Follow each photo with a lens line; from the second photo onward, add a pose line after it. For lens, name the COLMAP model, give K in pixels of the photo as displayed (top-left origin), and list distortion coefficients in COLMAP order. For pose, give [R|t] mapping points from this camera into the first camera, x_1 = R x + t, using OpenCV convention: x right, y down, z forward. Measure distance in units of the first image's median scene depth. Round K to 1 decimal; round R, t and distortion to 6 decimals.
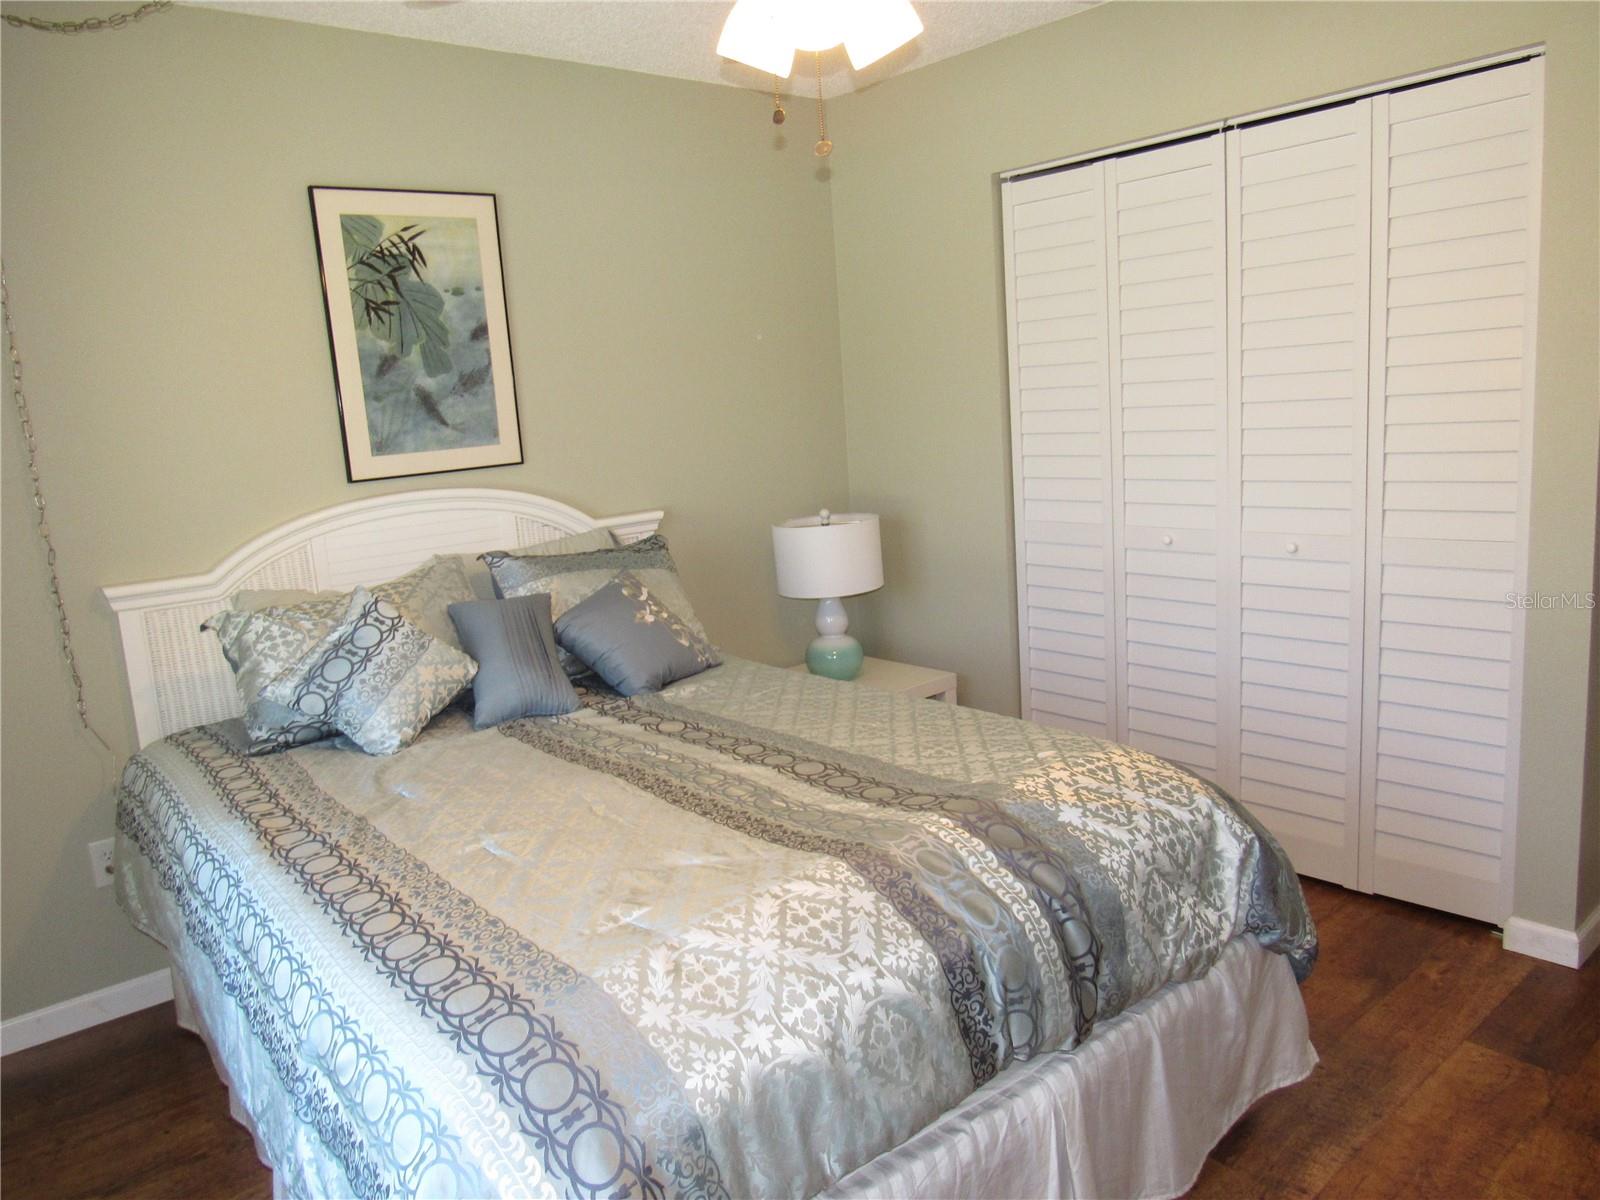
lens RADIAL K [[1131.1, 0, 804.4], [0, 1131.1, 597.0], [0, 0, 1]] dist [-0.031045, 0.005772]
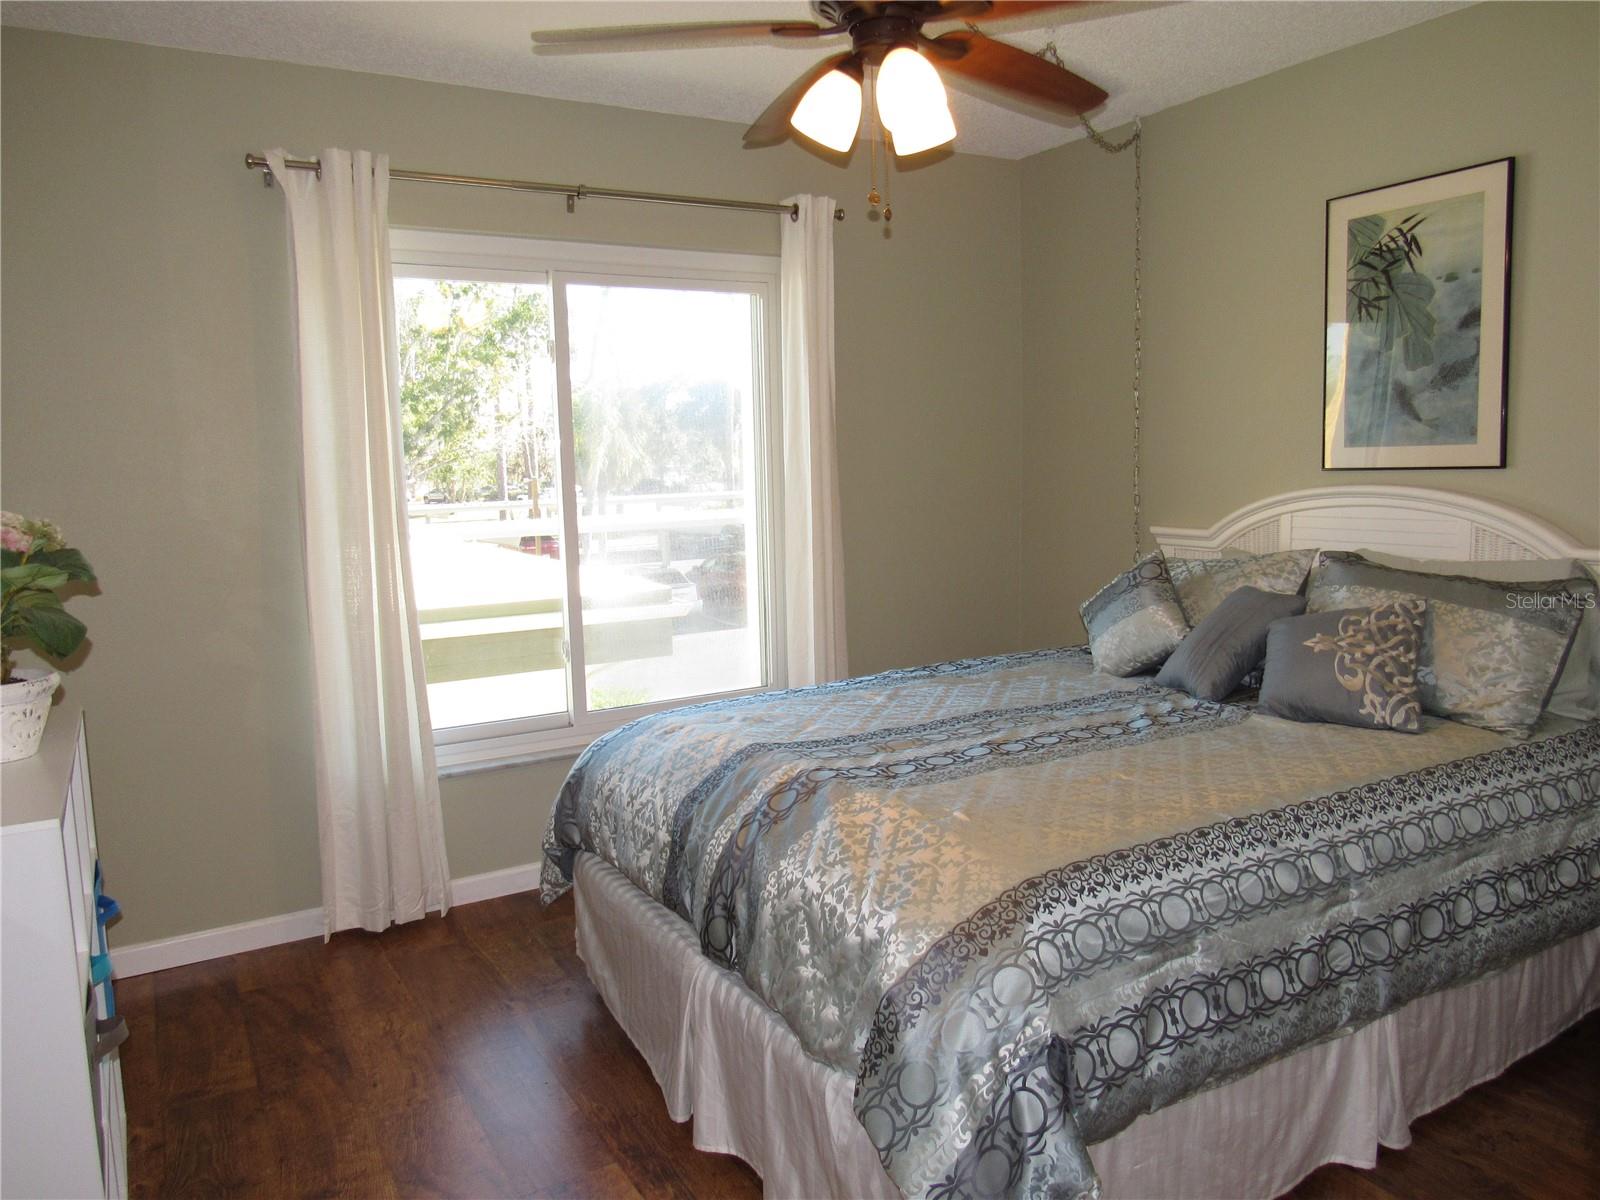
lens RADIAL K [[1131.1, 0, 804.4], [0, 1131.1, 597.0], [0, 0, 1]] dist [-0.031045, 0.005772]
pose [[-0.146522, 0.191058, -0.970581, 0.734794], [-0.140009, 0.967288, 0.211546, -0.140223], [0.979249, 0.166886, -0.114979, 0.644912]]
